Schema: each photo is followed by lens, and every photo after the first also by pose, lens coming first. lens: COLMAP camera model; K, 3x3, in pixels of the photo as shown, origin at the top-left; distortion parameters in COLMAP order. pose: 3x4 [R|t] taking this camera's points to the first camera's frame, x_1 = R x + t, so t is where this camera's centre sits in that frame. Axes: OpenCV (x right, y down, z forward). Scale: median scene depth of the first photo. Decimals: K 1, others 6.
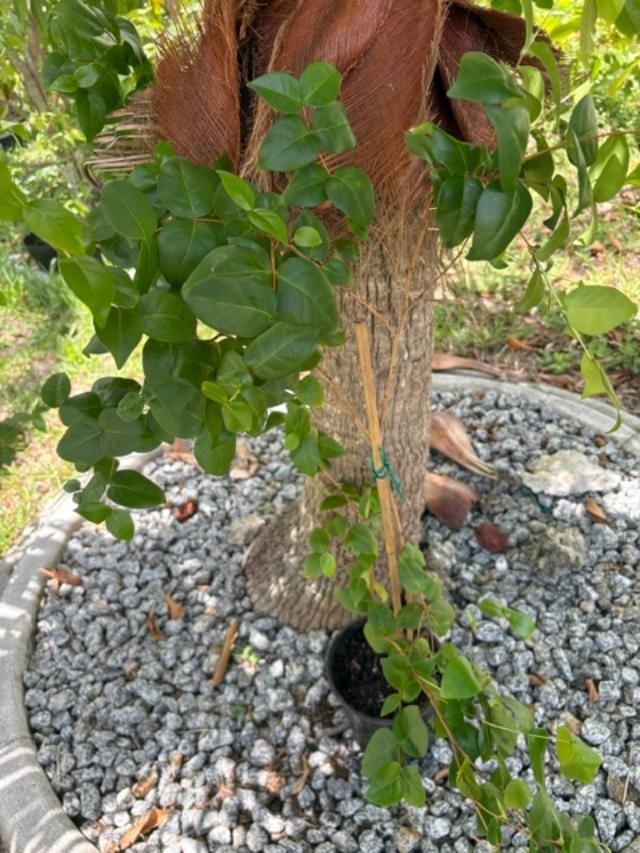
lens RADIAL K [[650.5, 0, 328.5], [0, 650.5, 424.7], [0, 0, 1]] dist [-0.007854, -0.005098]
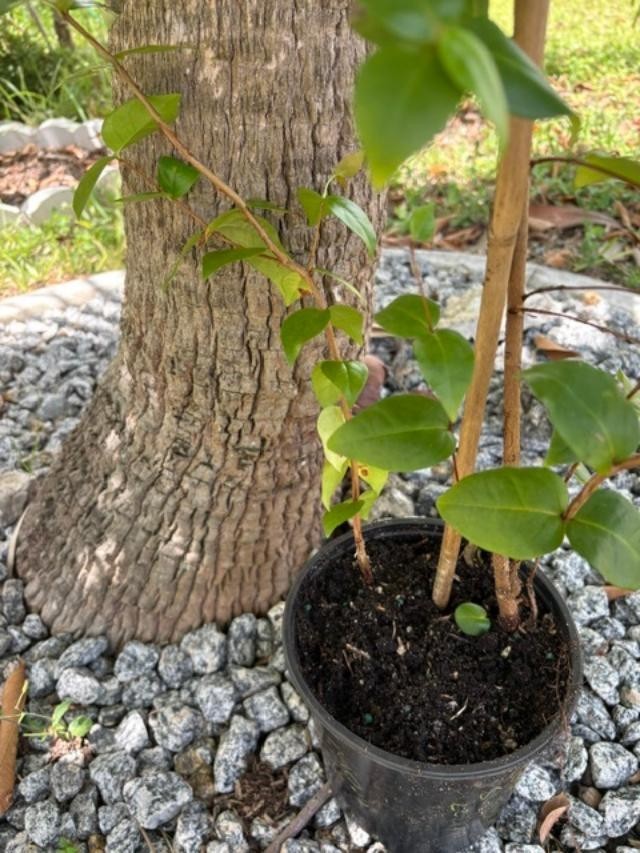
lens RADIAL K [[650.5, 0, 314.5], [0, 650.5, 437.1], [0, 0, 1]] dist [-0.007854, -0.005098]
pose [[0.919299, -0.189647, 0.344852, -0.079148], [0.194604, 0.980667, 0.020536, 0.180609], [-0.342079, 0.048230, 0.938433, 0.500323]]
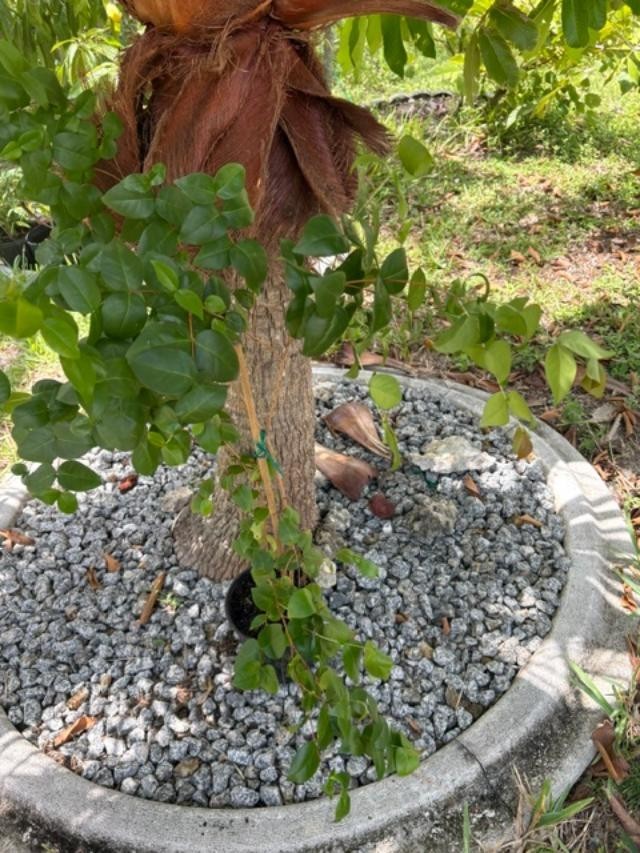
lens RADIAL K [[650.5, 0, 324.1], [0, 650.5, 431.2], [0, 0, 1]] dist [-0.007854, -0.005098]
pose [[0.999392, 0.016028, 0.030959, 0.117153], [-0.016415, 0.999790, 0.012287, 0.024994], [-0.030755, -0.012787, 0.999445, -0.199914]]
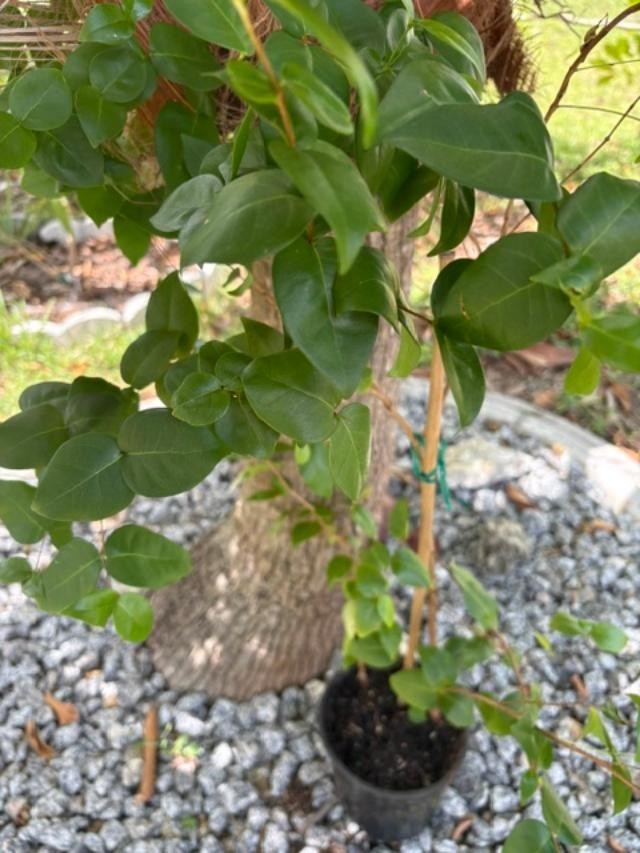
lens RADIAL K [[650.5, 0, 317.0], [0, 650.5, 439.6], [0, 0, 1]] dist [-0.007854, -0.005098]
pose [[0.944017, -0.128176, 0.303978, -0.159703], [0.133915, 0.990991, 0.001983, 0.009597], [-0.301494, 0.038835, 0.952677, 0.198871]]
